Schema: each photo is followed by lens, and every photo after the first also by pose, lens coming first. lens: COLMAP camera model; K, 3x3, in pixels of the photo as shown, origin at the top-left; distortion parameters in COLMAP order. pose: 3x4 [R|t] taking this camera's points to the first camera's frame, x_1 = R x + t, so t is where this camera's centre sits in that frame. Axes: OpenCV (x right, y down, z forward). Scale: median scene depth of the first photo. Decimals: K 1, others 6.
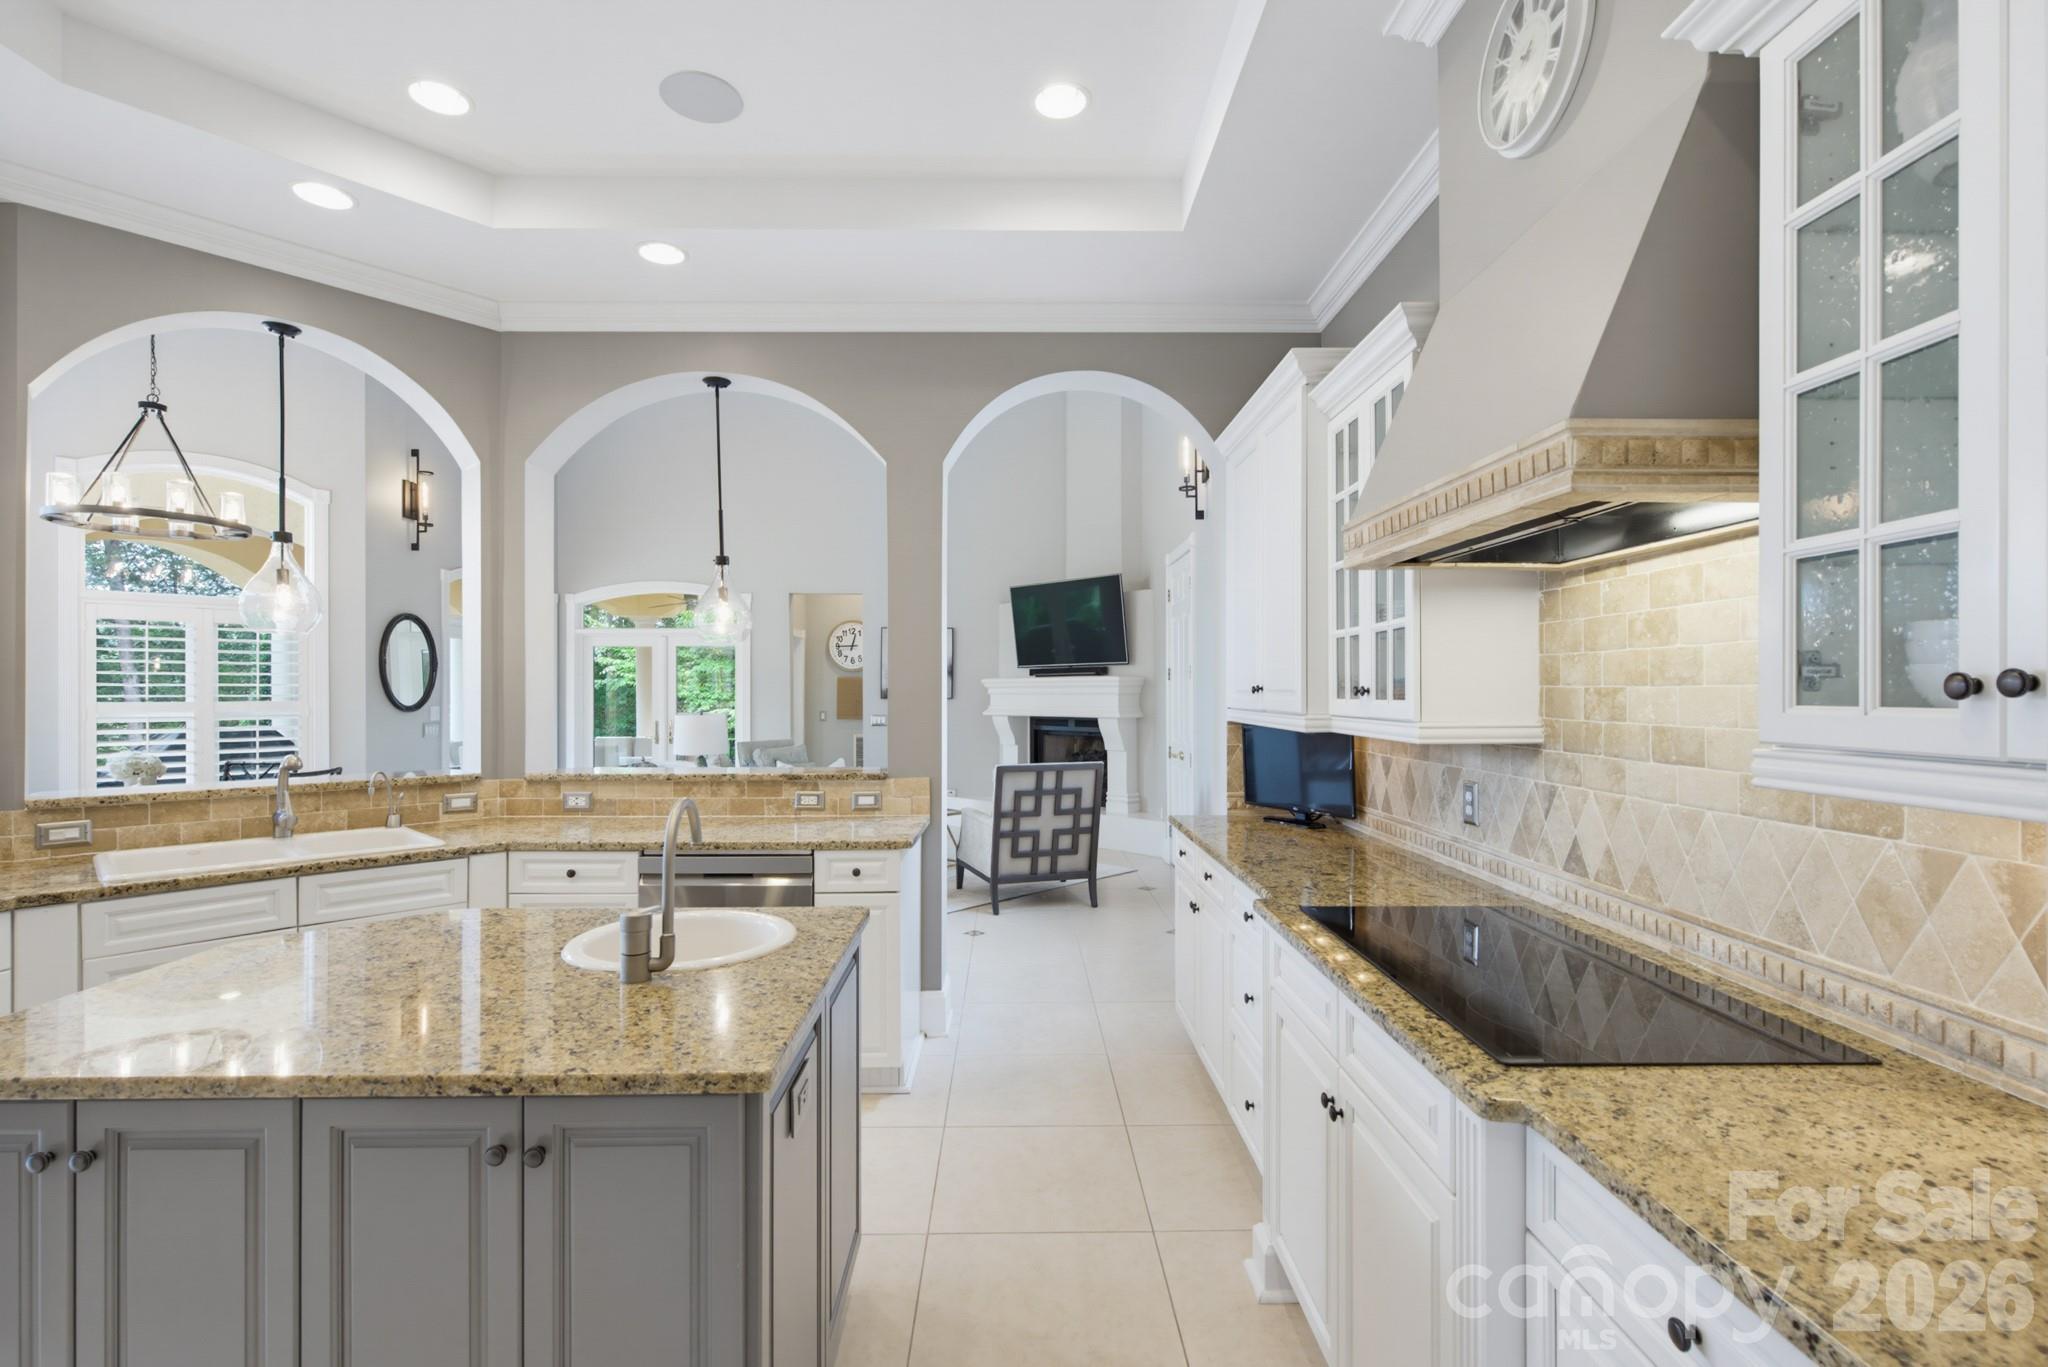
lens RADIAL K [[925.4, 0, 1024.0], [0, 925.4, 683.5], [0, 0, 1]] dist [0.001202, -0.000643]
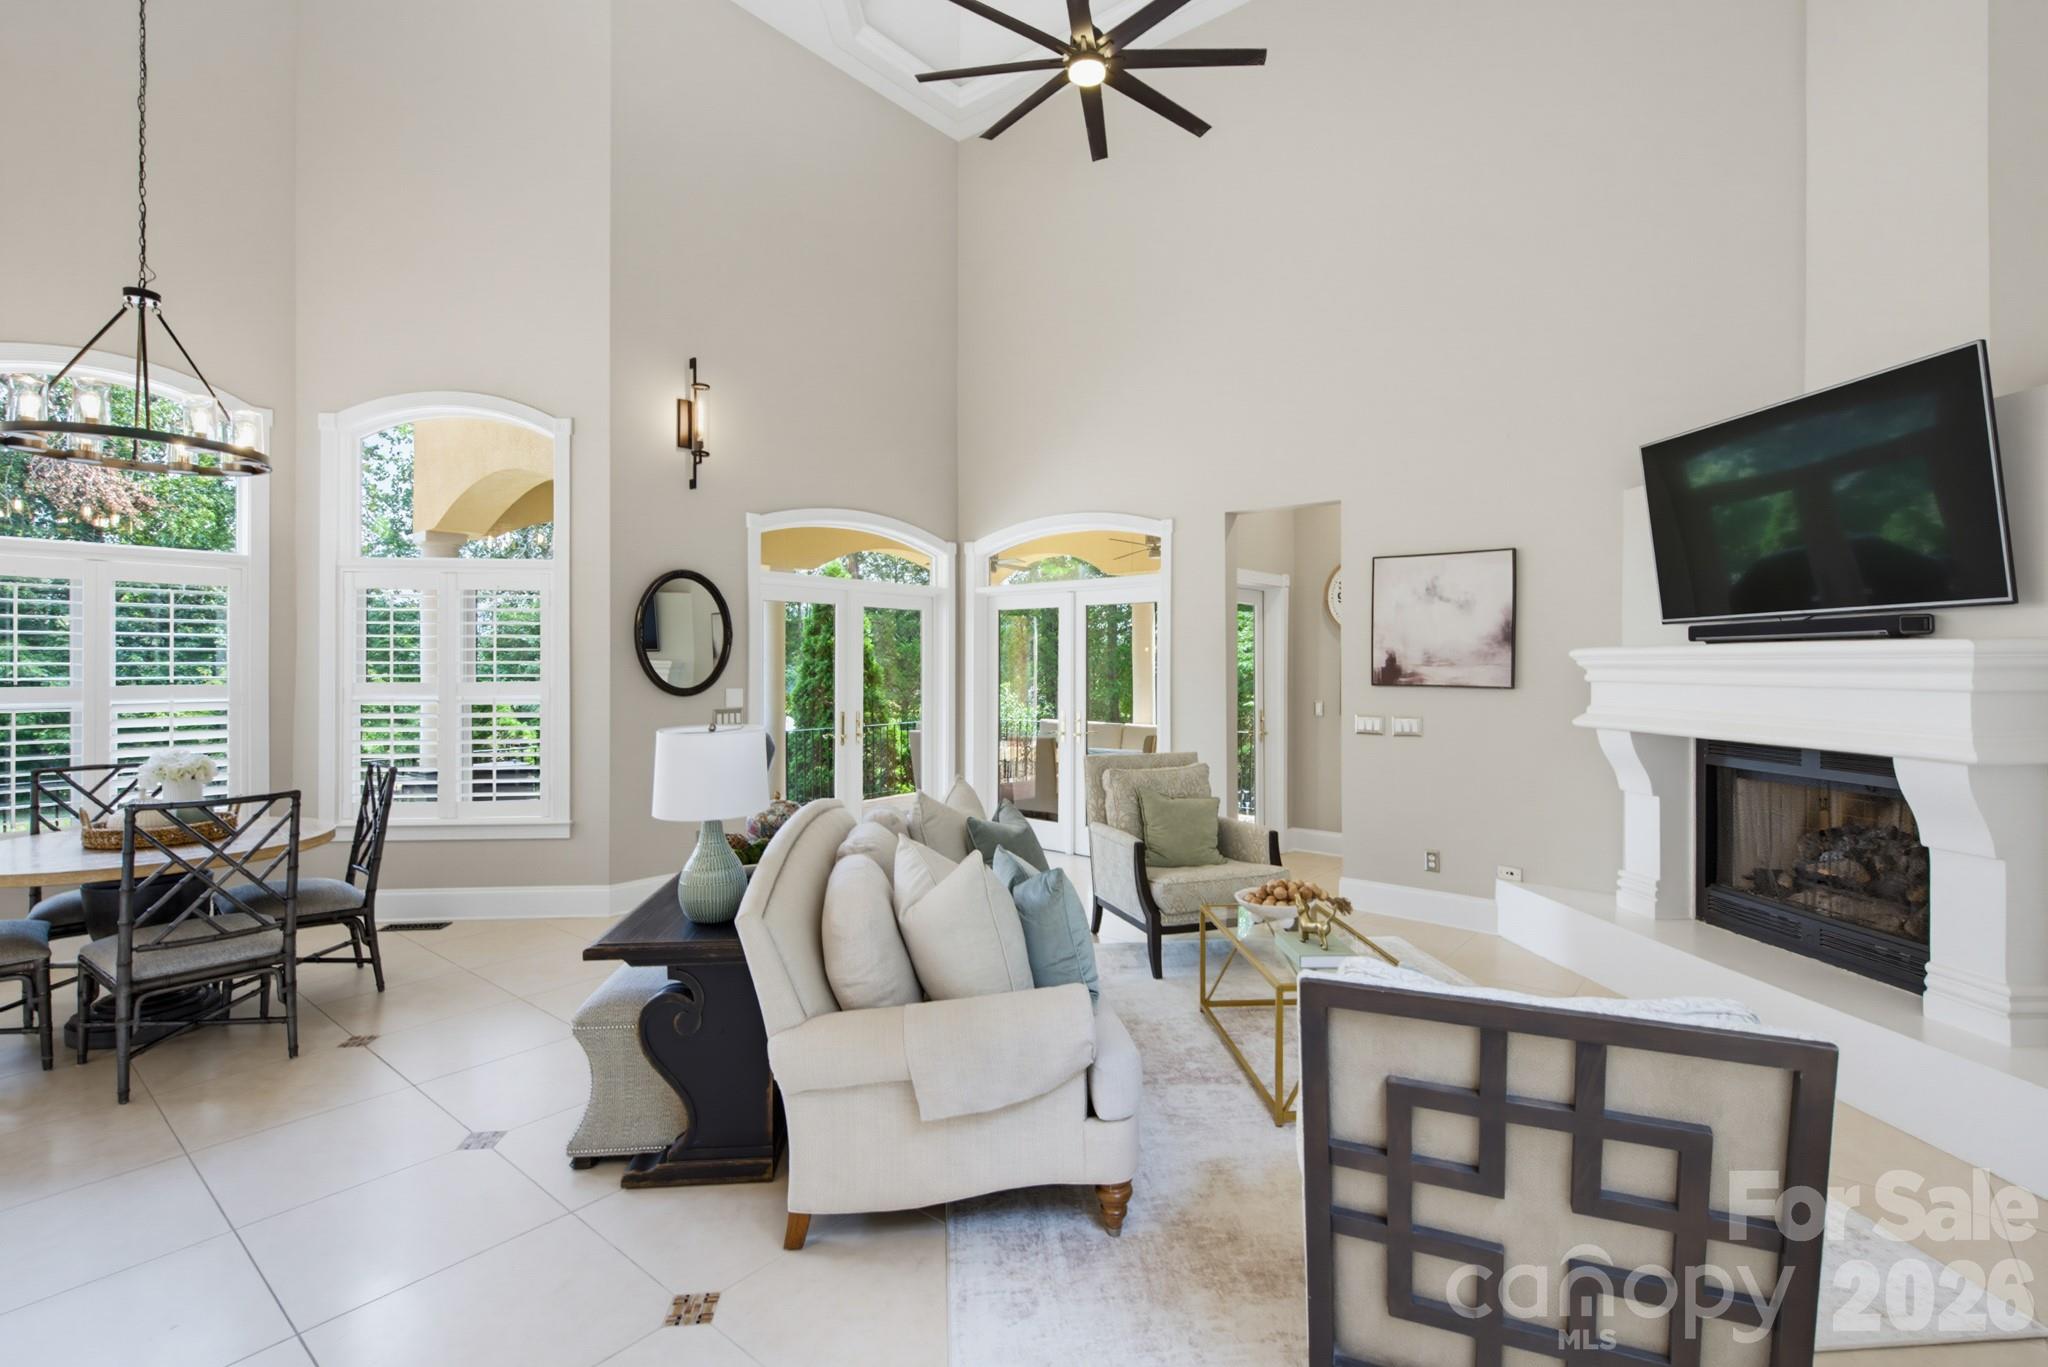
lens RADIAL K [[936.3, 0, 1029.8], [0, 936.3, 667.8], [0, 0, 1]] dist [0.001438, -0.001787]
pose [[0.766620, 0.006461, -0.642068, 0.081542], [0.002582, 0.999910, 0.013145, -0.003925], [0.642096, -0.011735, 0.766535, 0.726208]]
